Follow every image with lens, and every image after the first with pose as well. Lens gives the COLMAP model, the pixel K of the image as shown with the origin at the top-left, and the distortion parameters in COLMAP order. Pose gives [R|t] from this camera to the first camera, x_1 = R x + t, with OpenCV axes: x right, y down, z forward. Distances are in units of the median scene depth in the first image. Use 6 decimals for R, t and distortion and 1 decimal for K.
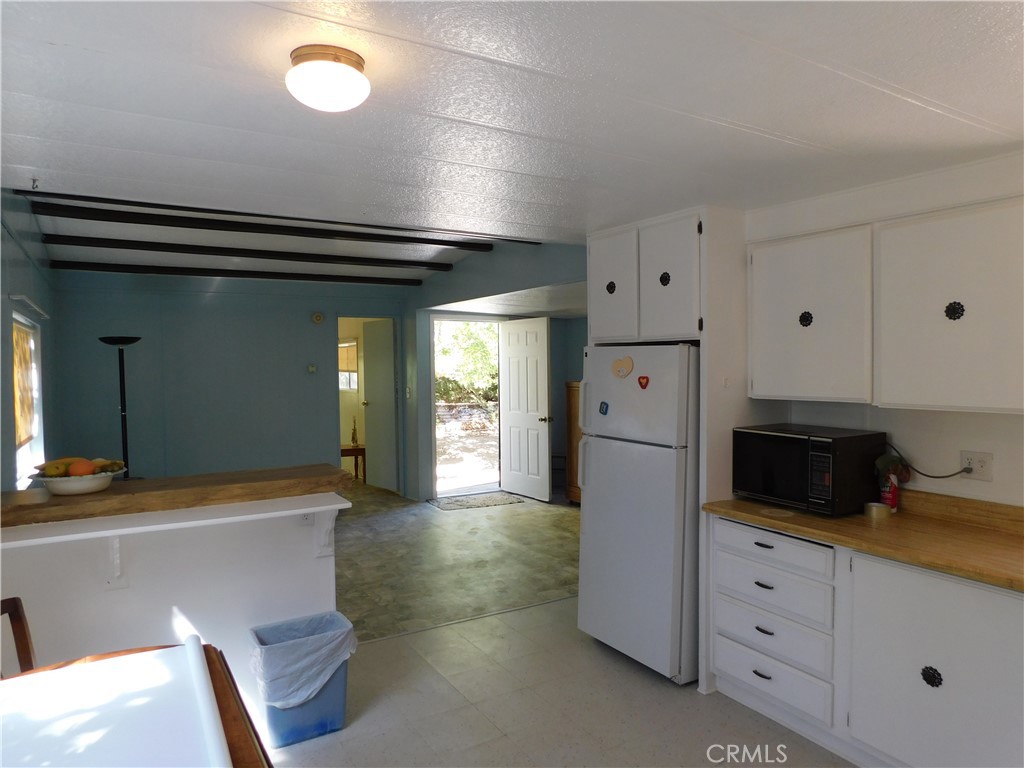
lens RADIAL K [[676.7, 0, 511.9], [0, 676.7, 383.7], [0, 0, 1]] dist [-0.036936, 0.000291]
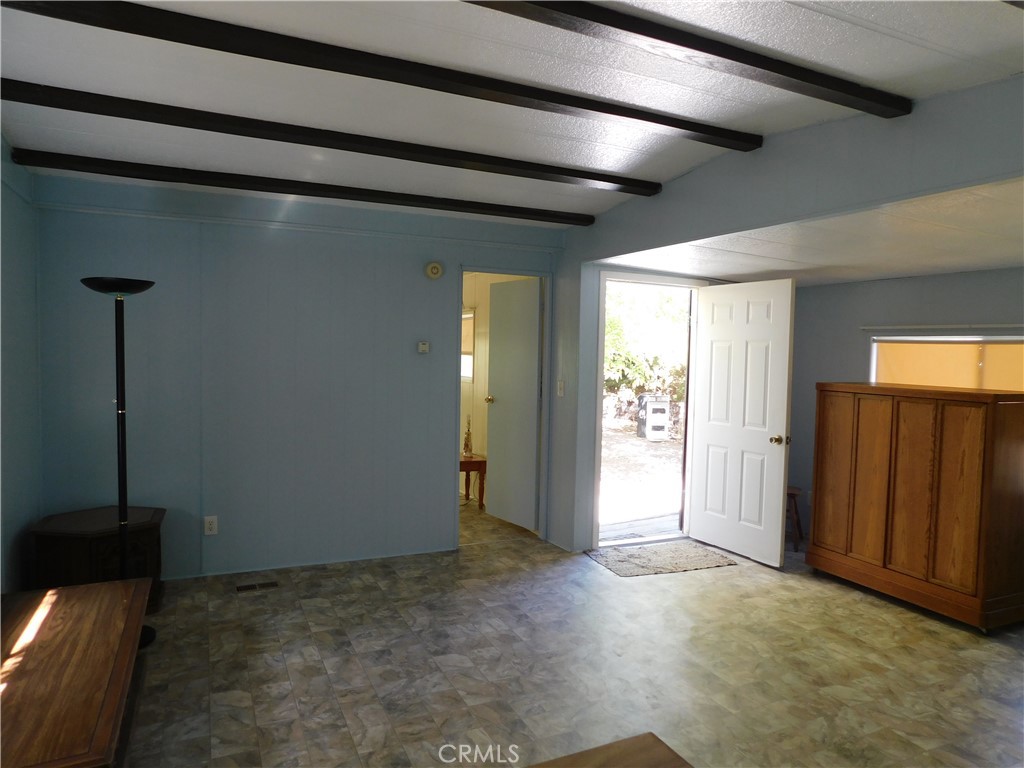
lens RADIAL K [[676.7, 0, 513.9], [0, 676.7, 381.4], [0, 0, 1]] dist [-0.036936, 0.000291]
pose [[0.993972, 0.039972, -0.102091, -0.135072], [-0.038236, 0.999090, 0.018905, -0.004416], [0.102754, -0.014888, 0.994595, 0.338209]]
